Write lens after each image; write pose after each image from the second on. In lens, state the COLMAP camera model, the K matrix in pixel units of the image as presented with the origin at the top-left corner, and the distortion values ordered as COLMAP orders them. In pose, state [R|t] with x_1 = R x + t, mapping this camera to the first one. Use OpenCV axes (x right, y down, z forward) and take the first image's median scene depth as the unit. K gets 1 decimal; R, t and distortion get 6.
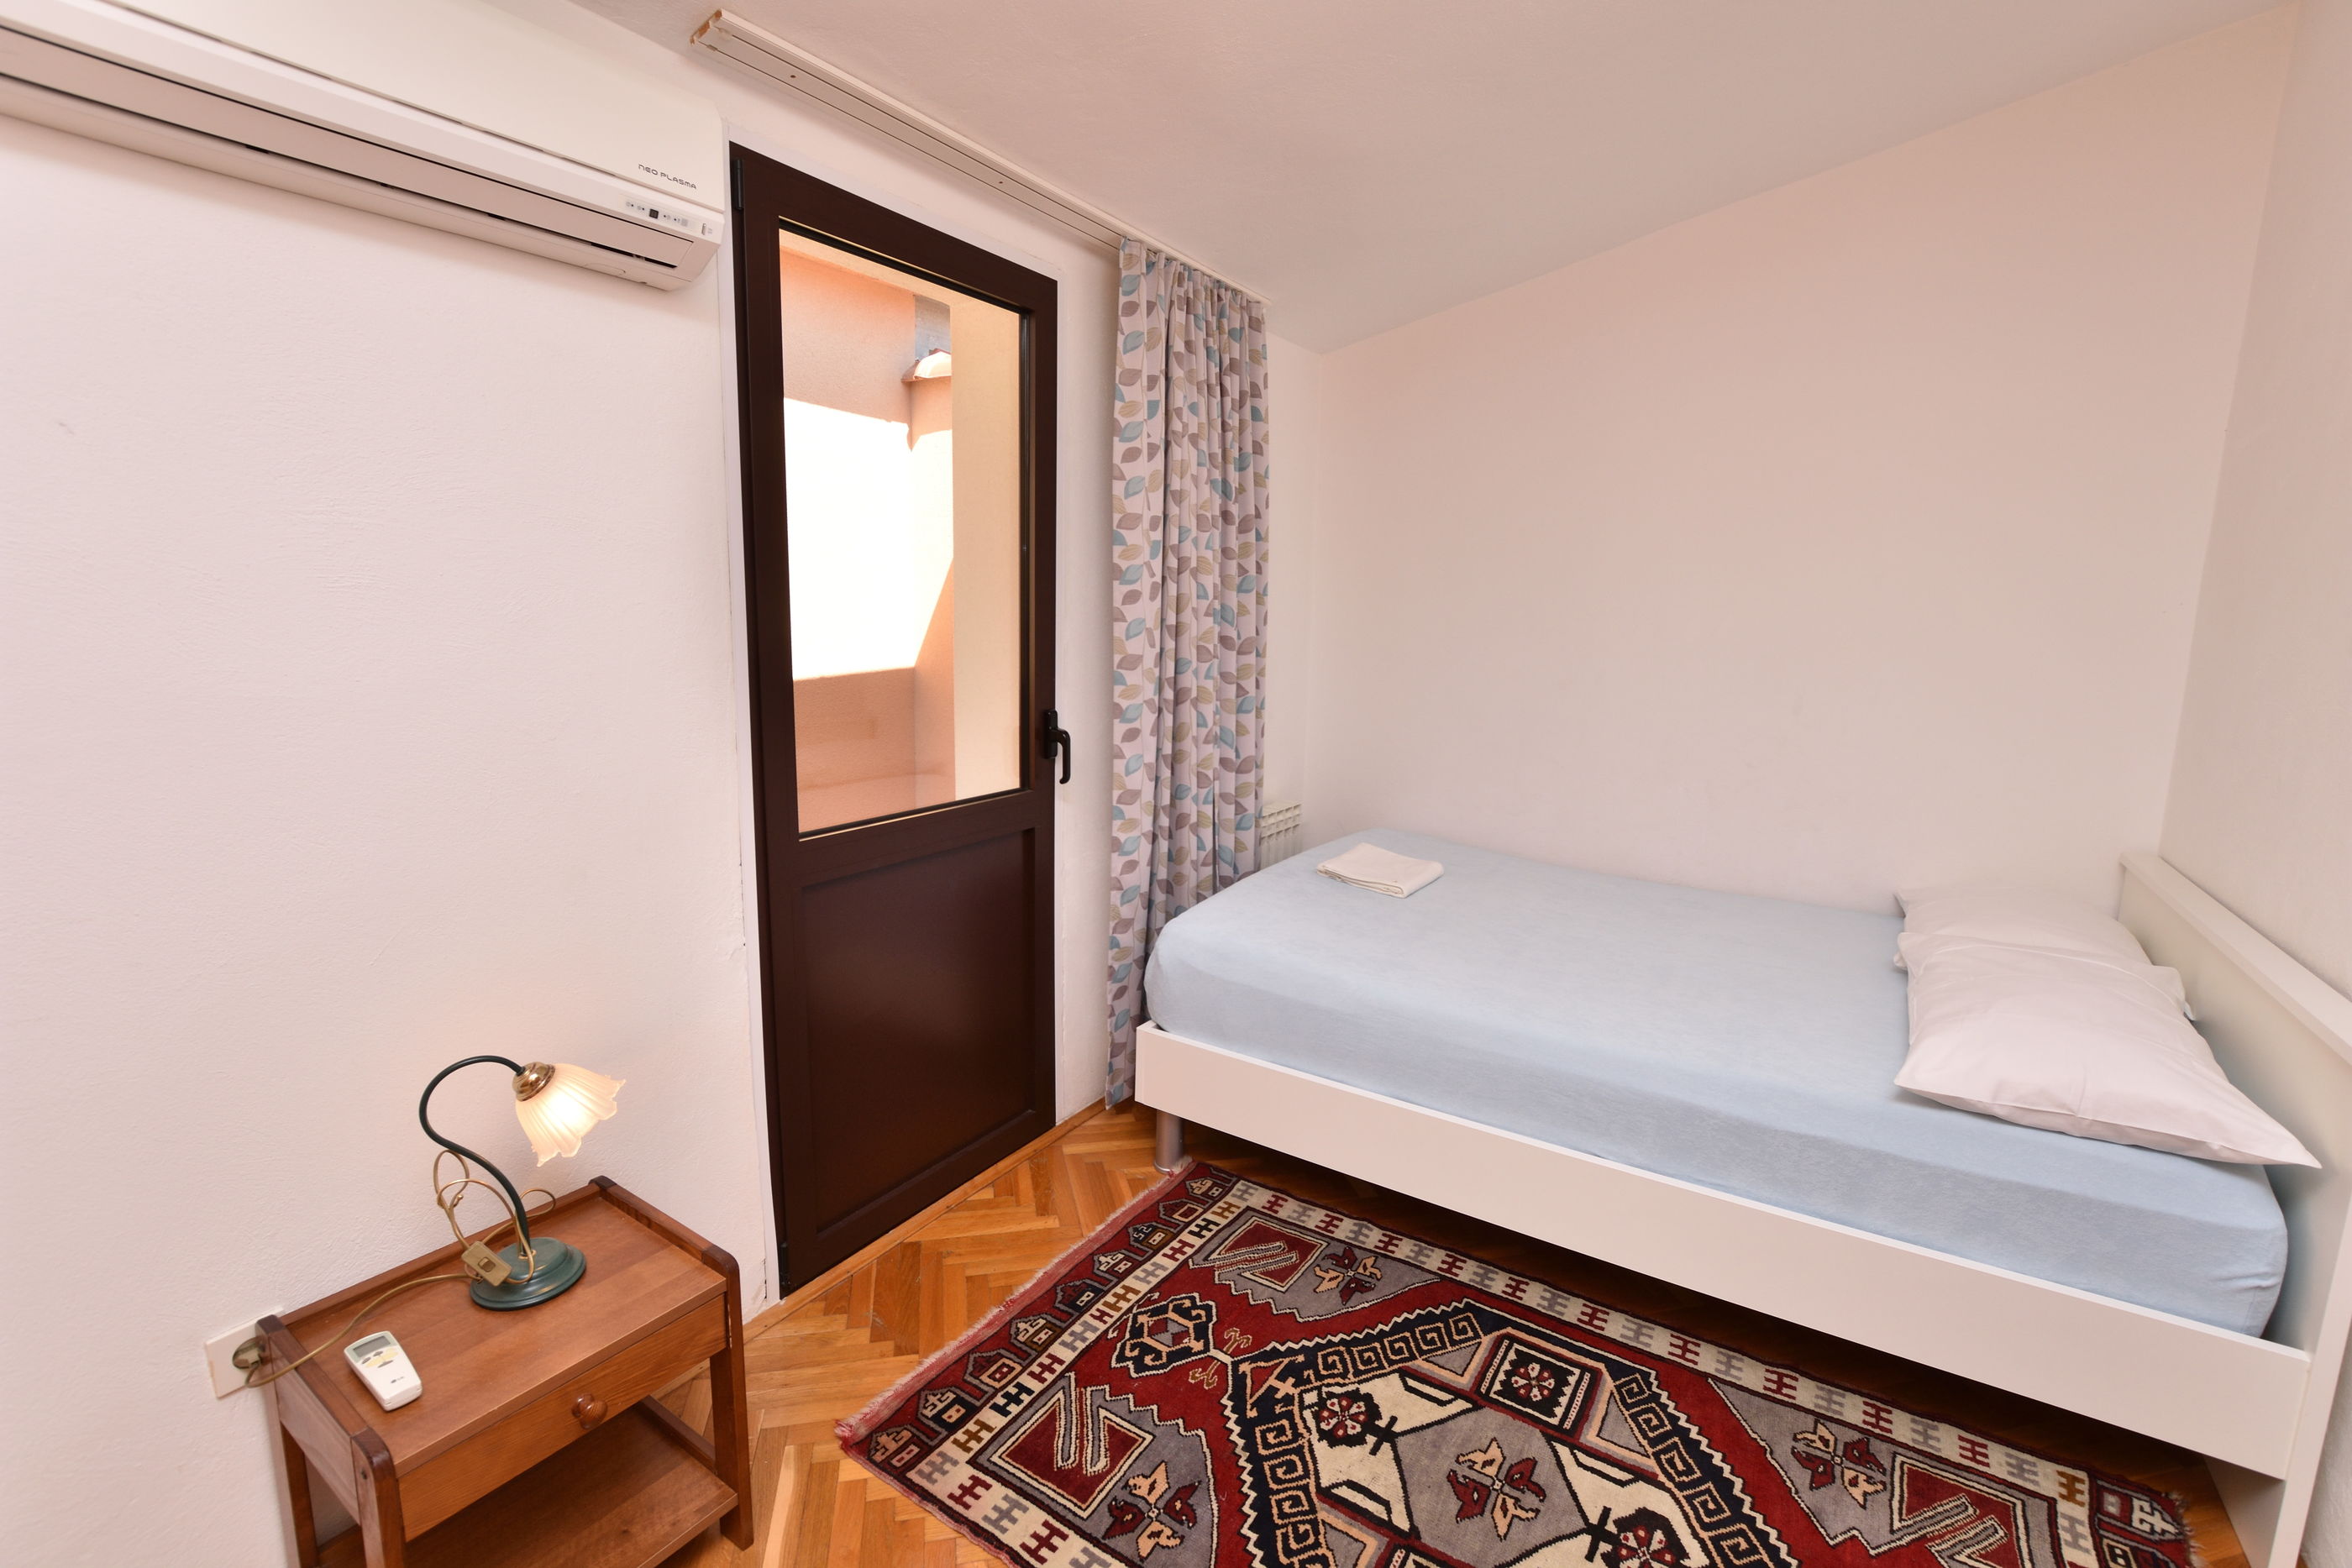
lens RADIAL K [[1035.4, 0, 1171.8], [0, 1035.4, 770.2], [0, 0, 1]] dist [-0.029482, 0.000308]
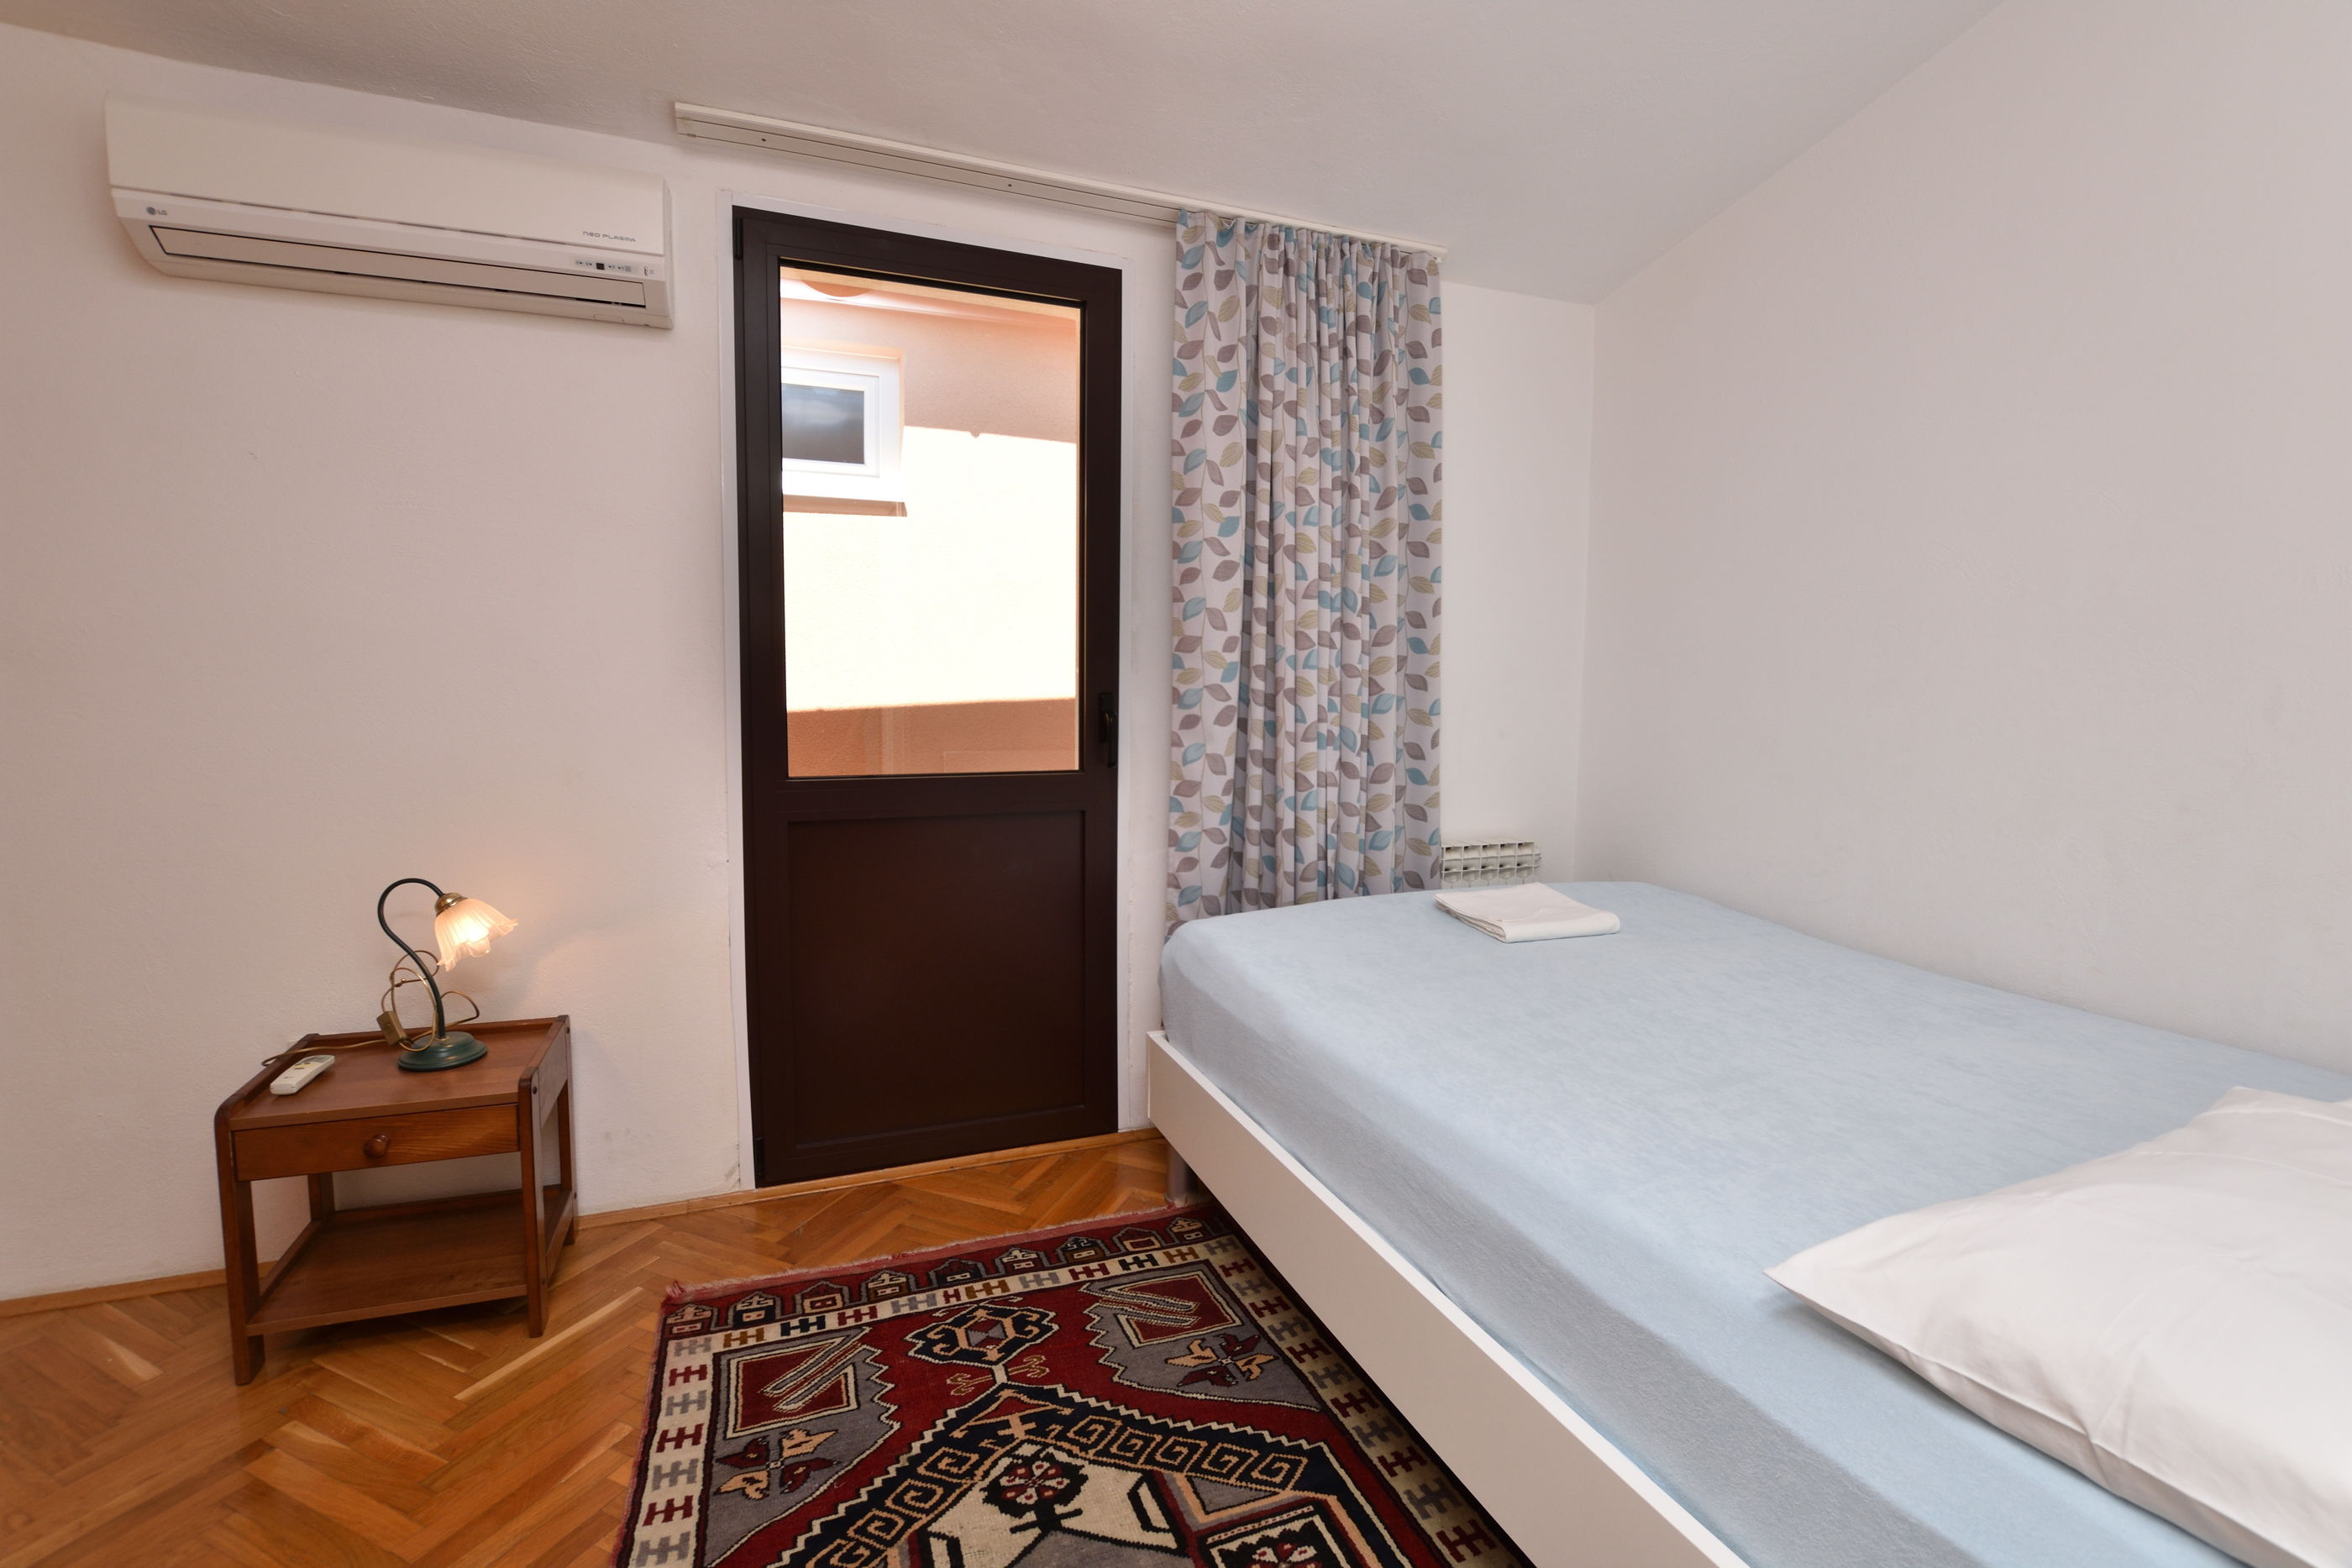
lens RADIAL K [[1035.4, 0, 1171.8], [0, 1035.4, 770.2], [0, 0, 1]] dist [-0.029482, 0.000308]
pose [[0.815481, 0.036393, -0.577638, 0.604533], [-0.085373, 0.994668, -0.057858, 0.080134], [0.572452, 0.096497, 0.814240, 0.281655]]
